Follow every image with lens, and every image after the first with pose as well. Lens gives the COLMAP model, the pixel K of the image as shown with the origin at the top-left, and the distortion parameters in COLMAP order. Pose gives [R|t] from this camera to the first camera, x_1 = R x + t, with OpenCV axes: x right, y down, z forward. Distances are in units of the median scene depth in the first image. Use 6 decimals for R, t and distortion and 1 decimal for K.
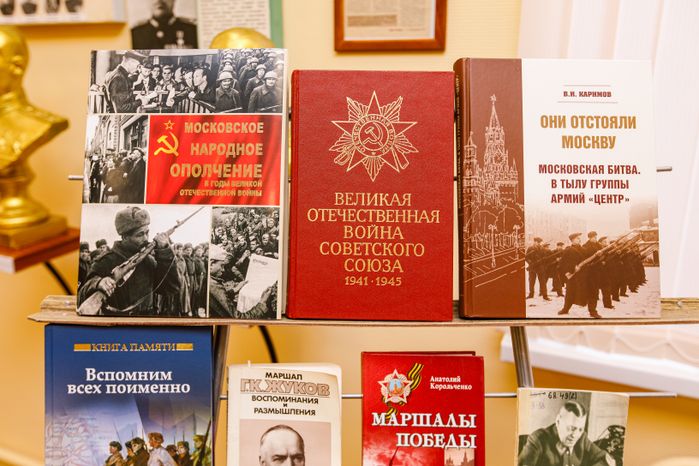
lens RADIAL K [[605.7, 0, 349.5], [0, 605.7, 232.9], [0, 0, 1]] dist [0.002310, -0.009646]
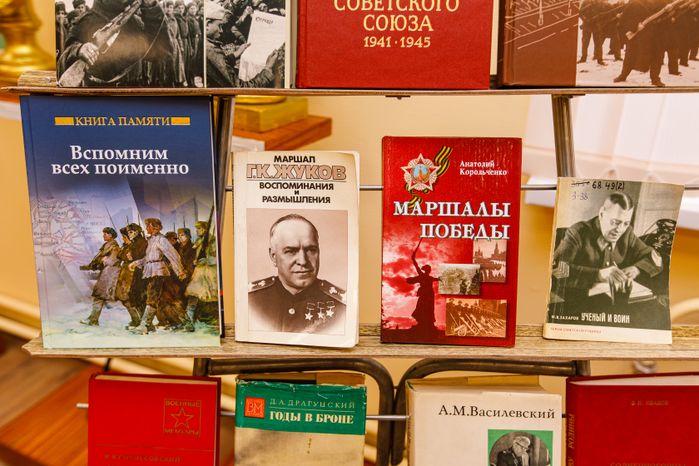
lens RADIAL K [[577.3, 0, 362.4], [0, 577.3, 230.8], [0, 0, 1]] dist [0.001349, -0.001026]
pose [[0.999849, 0.007396, -0.015697, 0.005079], [-0.004665, 0.985882, 0.167378, 0.202027], [0.016713, -0.167279, 0.985768, 0.154779]]
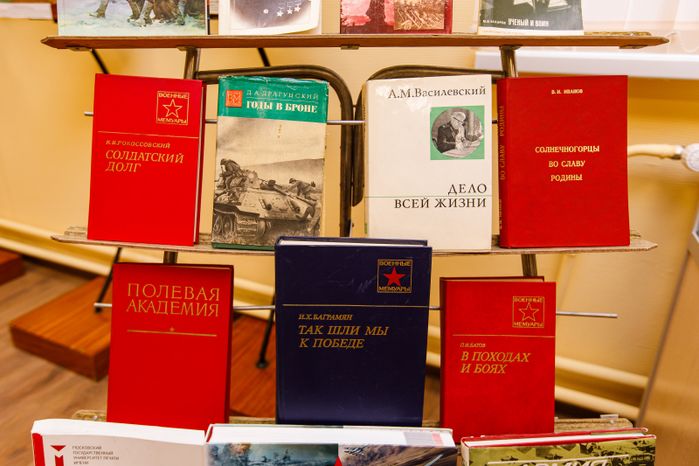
lens RADIAL K [[509.0, 0, 348.7], [0, 509.0, 233.0], [0, 0, 1]] dist [0.002981, -0.004460]
pose [[0.999695, 0.011946, -0.021611, 0.054448], [-0.009772, 0.995134, 0.098047, 0.715091], [0.022678, -0.097806, 0.994947, 0.049888]]
